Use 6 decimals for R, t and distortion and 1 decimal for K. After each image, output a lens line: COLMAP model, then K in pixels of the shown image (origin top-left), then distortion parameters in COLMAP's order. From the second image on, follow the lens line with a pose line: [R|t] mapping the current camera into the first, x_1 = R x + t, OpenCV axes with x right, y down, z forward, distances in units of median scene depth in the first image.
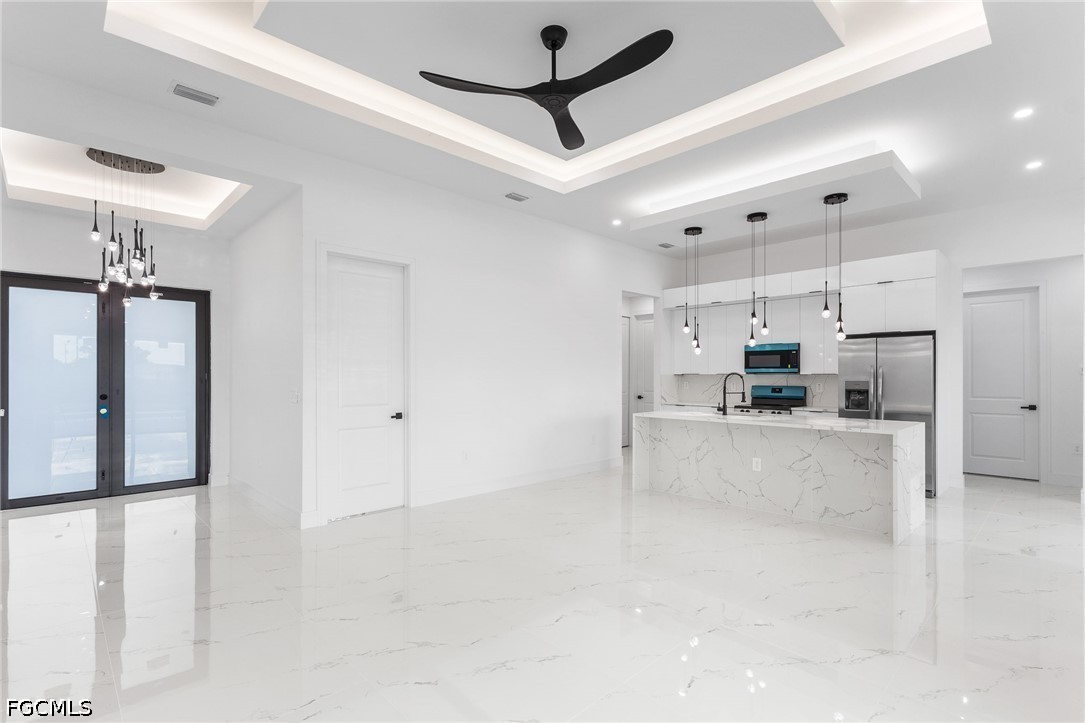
lens RADIAL K [[508.9, 0, 544.0], [0, 508.9, 371.4], [0, 0, 1]] dist [0.002749, 0.000574]
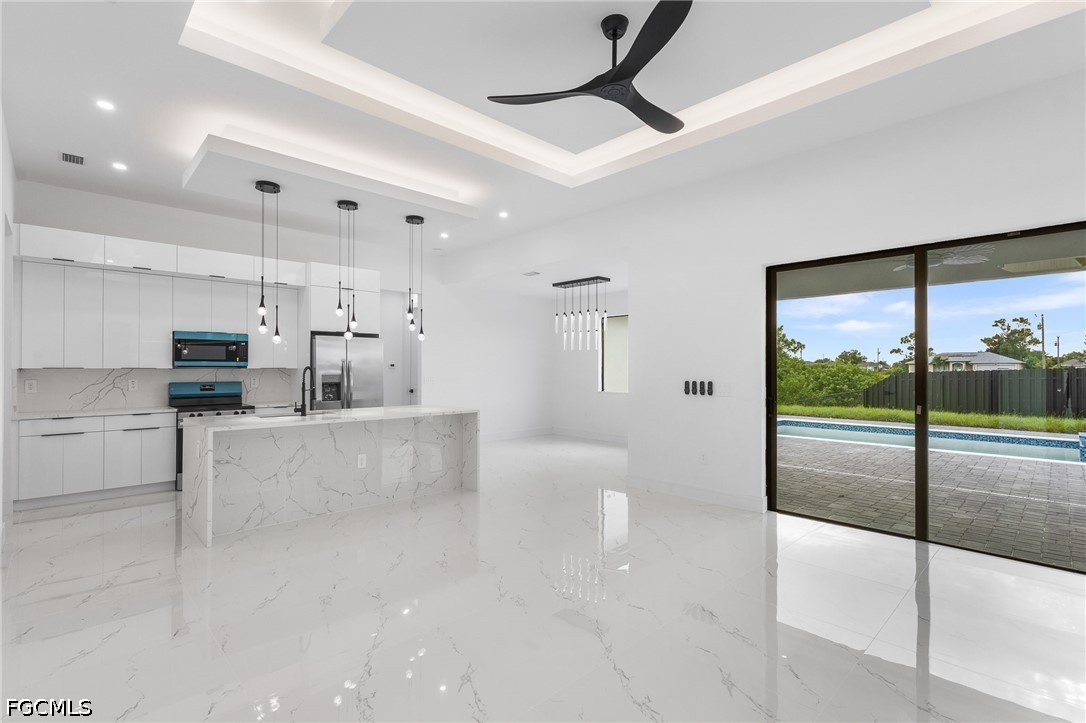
lens RADIAL K [[509.4, 0, 544.5], [0, 509.4, 361.6], [0, 0, 1]] dist [0.002749, 0.000574]
pose [[0.014325, 0.012474, 0.999820, -0.450313], [-0.006916, 0.999899, -0.012376, 0.000906], [-0.999873, -0.006737, 0.014410, 0.511792]]
